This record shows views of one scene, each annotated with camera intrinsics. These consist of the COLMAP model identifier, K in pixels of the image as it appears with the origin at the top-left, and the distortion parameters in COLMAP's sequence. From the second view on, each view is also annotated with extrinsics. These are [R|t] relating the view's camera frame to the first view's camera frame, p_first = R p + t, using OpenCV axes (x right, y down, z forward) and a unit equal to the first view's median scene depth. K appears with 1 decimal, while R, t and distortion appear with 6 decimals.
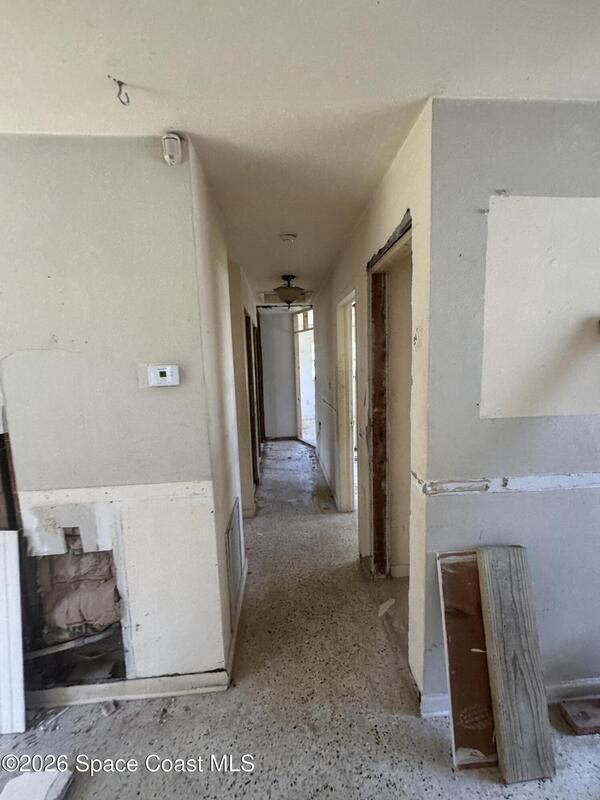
lens RADIAL K [[319.9, 0, 301.2], [0, 319.9, 400.9], [0, 0, 1]] dist [-0.003460, 0.001022]
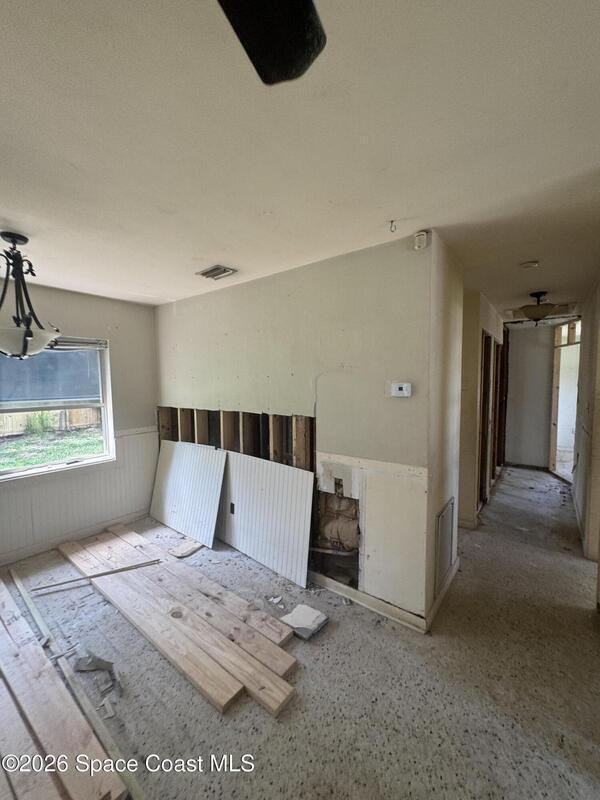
lens RADIAL K [[319.9, 0, 303.1], [0, 319.9, 402.2], [0, 0, 1]] dist [-0.003460, 0.001022]
pose [[0.751782, 0.071008, -0.655577, 0.180024], [-0.098764, 0.995096, -0.005475, 0.027572], [0.651973, 0.068863, 0.755109, -0.362205]]
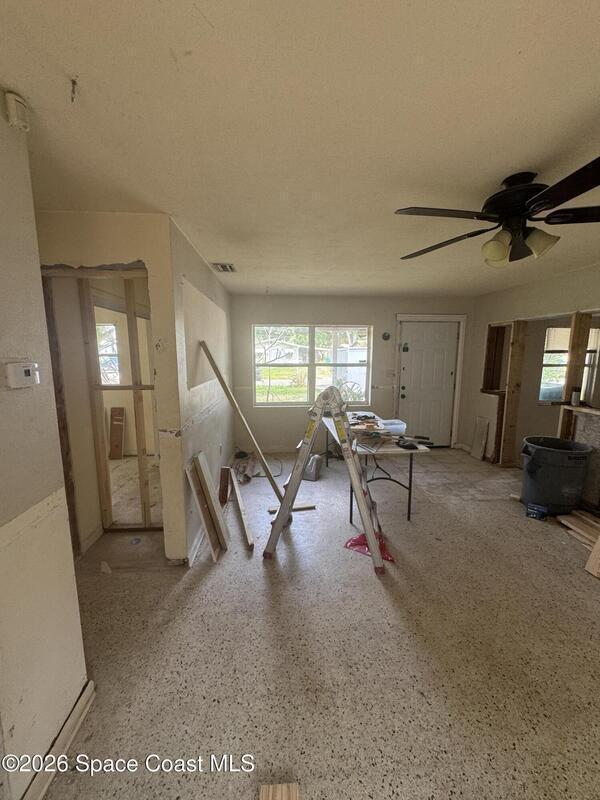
lens RADIAL K [[319.9, 0, 301.5], [0, 319.9, 396.5], [0, 0, 1]] dist [-0.003460, 0.001022]
pose [[-0.004814, -0.109277, 0.994000, -1.111854], [0.124213, 0.986248, 0.109027, -0.022058], [-0.992244, 0.123993, 0.008825, 0.255602]]
